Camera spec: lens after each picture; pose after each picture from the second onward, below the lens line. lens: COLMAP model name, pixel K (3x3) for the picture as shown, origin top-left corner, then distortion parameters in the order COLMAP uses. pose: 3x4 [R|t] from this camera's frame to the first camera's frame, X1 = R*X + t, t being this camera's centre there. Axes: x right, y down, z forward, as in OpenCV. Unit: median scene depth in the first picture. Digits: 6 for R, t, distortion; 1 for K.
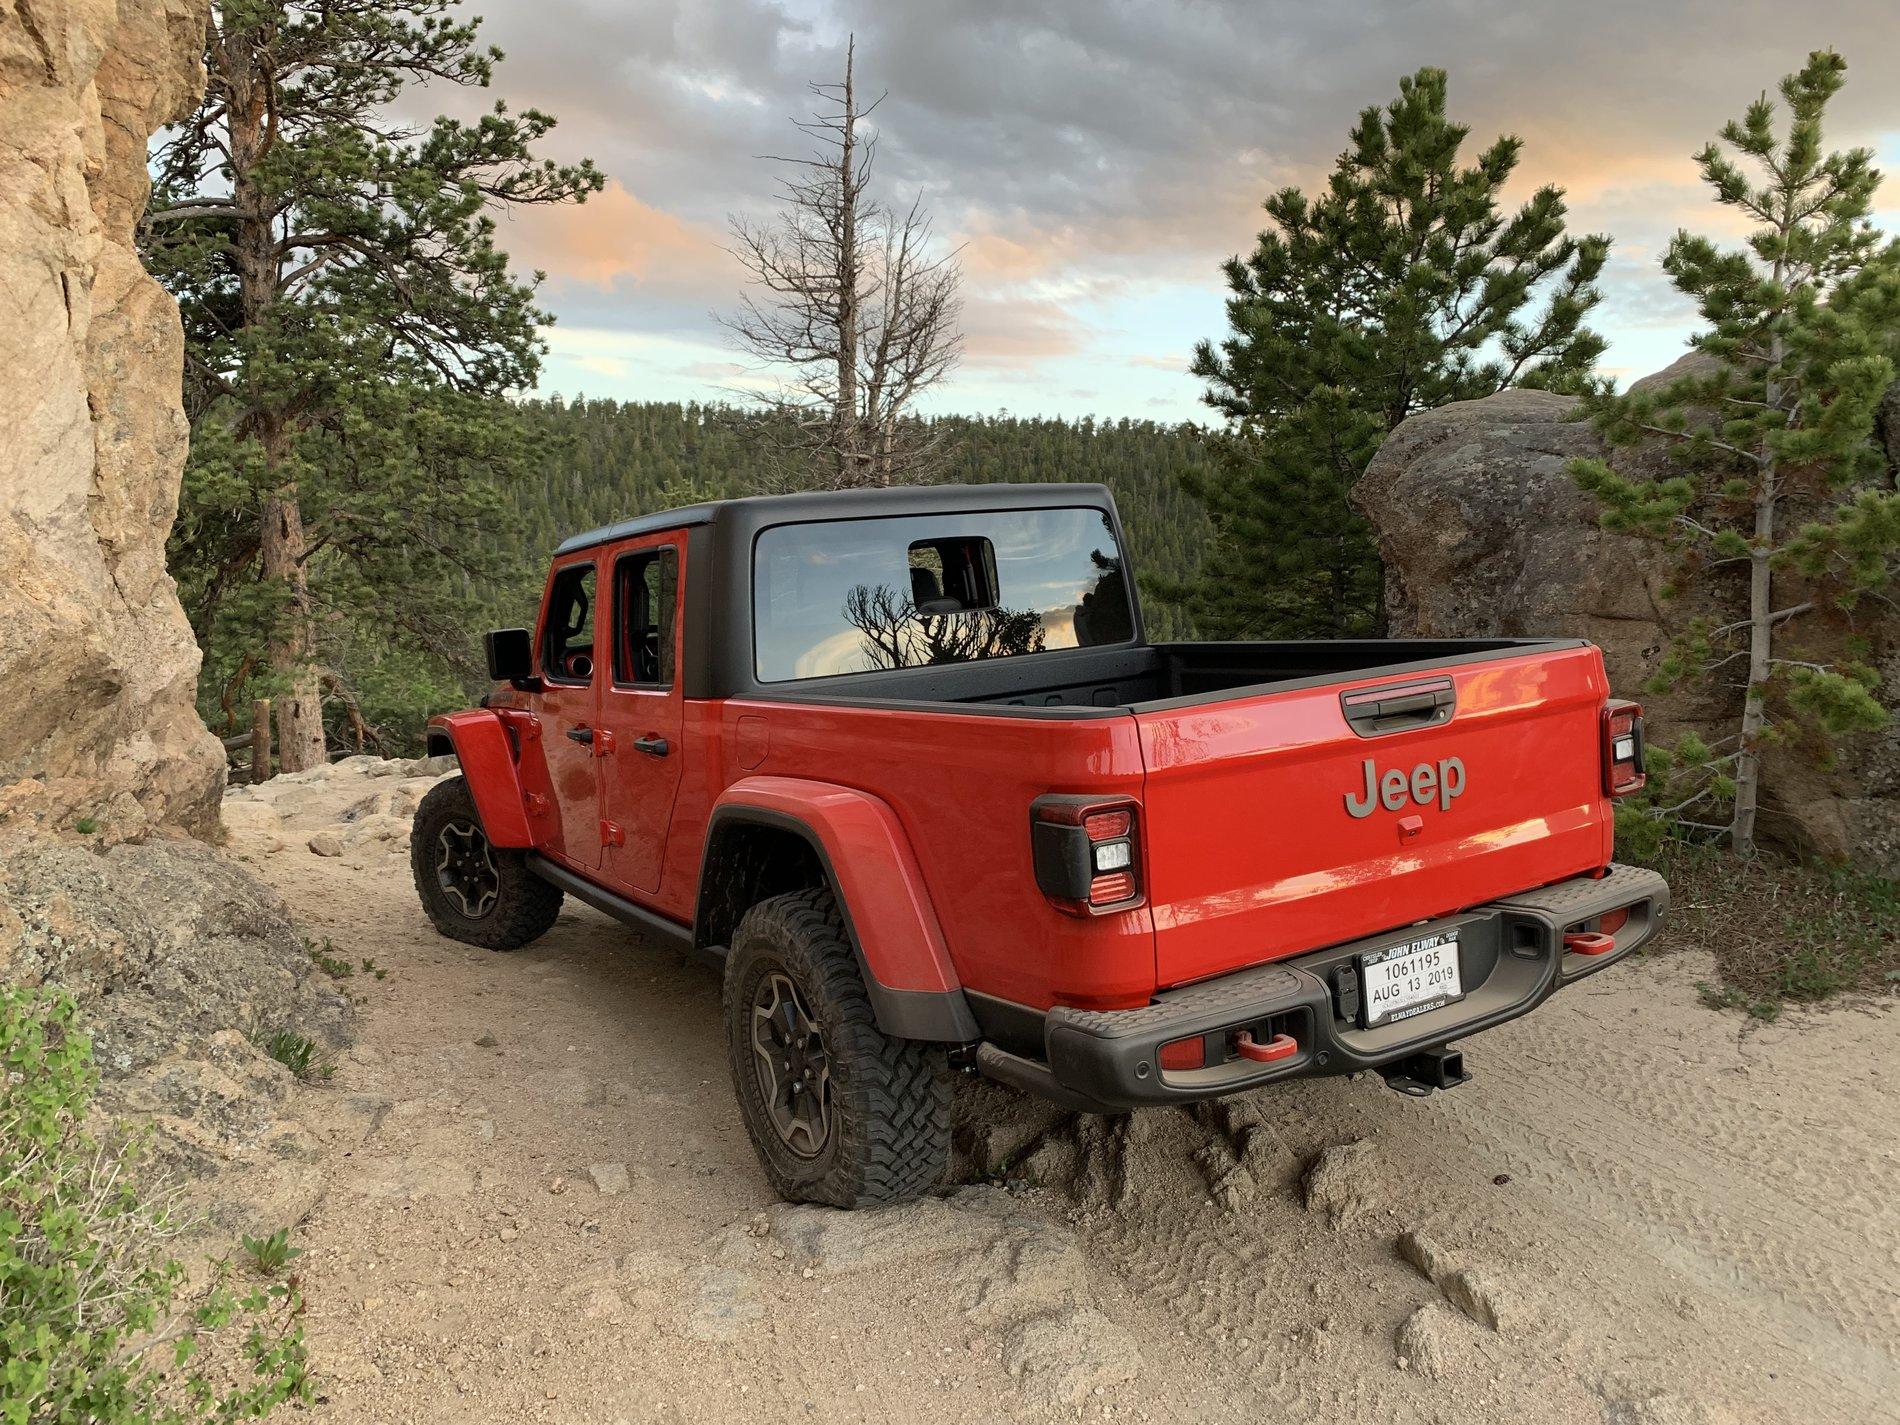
lens RADIAL K [[1470.8, 0, 950.6], [0, 1470.8, 678.2], [0, 0, 1]] dist [0.054461, -0.079200]
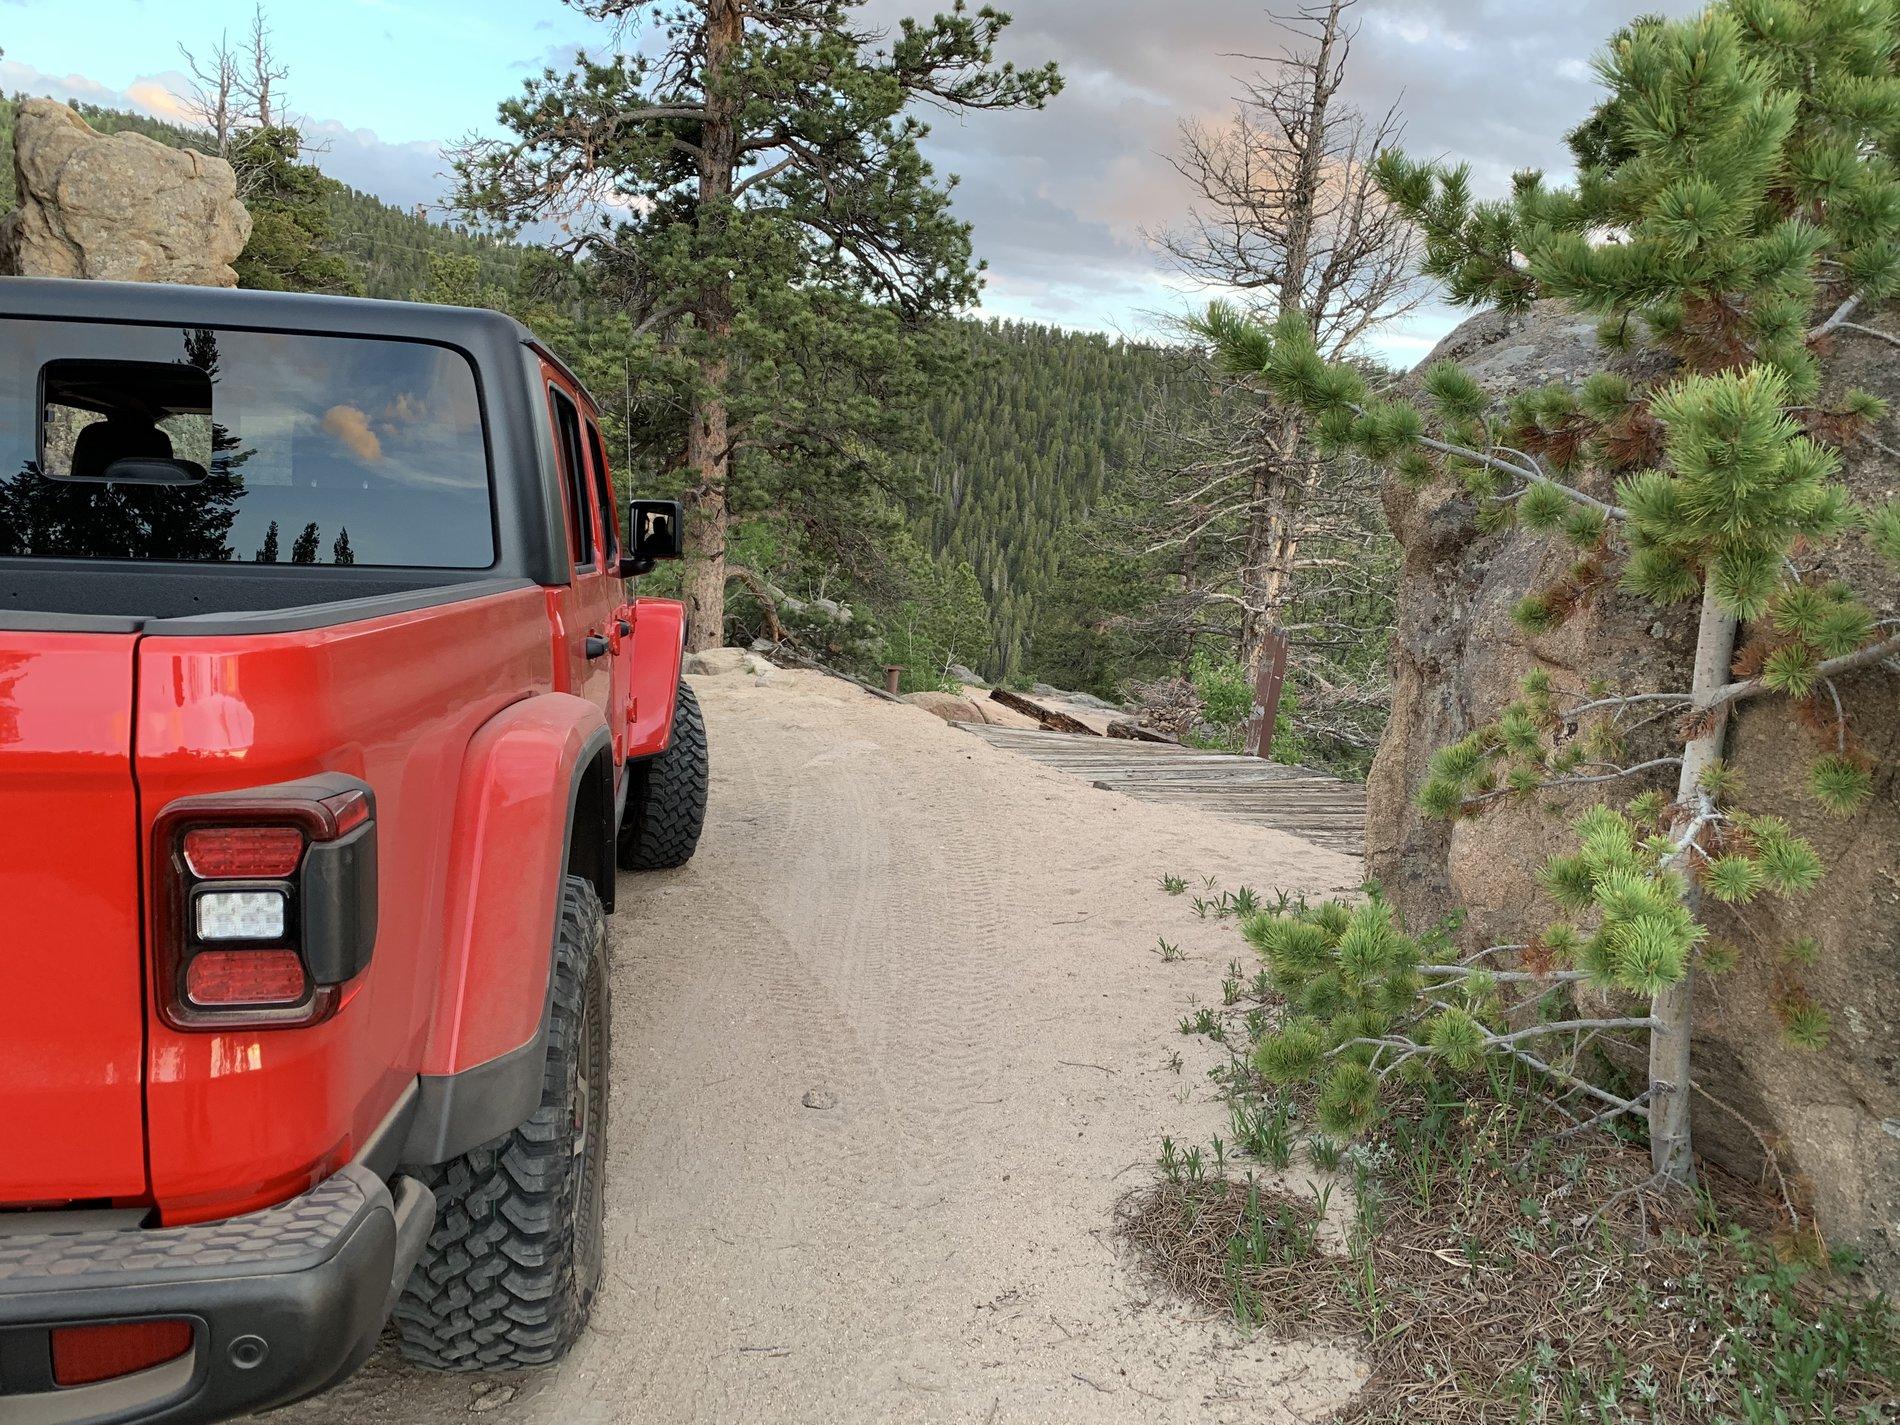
lens RADIAL K [[1447.5, 0, 1008.3], [0, 1447.5, 674.9], [0, 0, 1]] dist [0.106455, -0.248470]
pose [[0.914567, 0.143594, -0.378086, 0.143265], [-0.133364, 0.989635, 0.053256, -0.011407], [0.381814, 0.001717, 0.924238, 0.136629]]
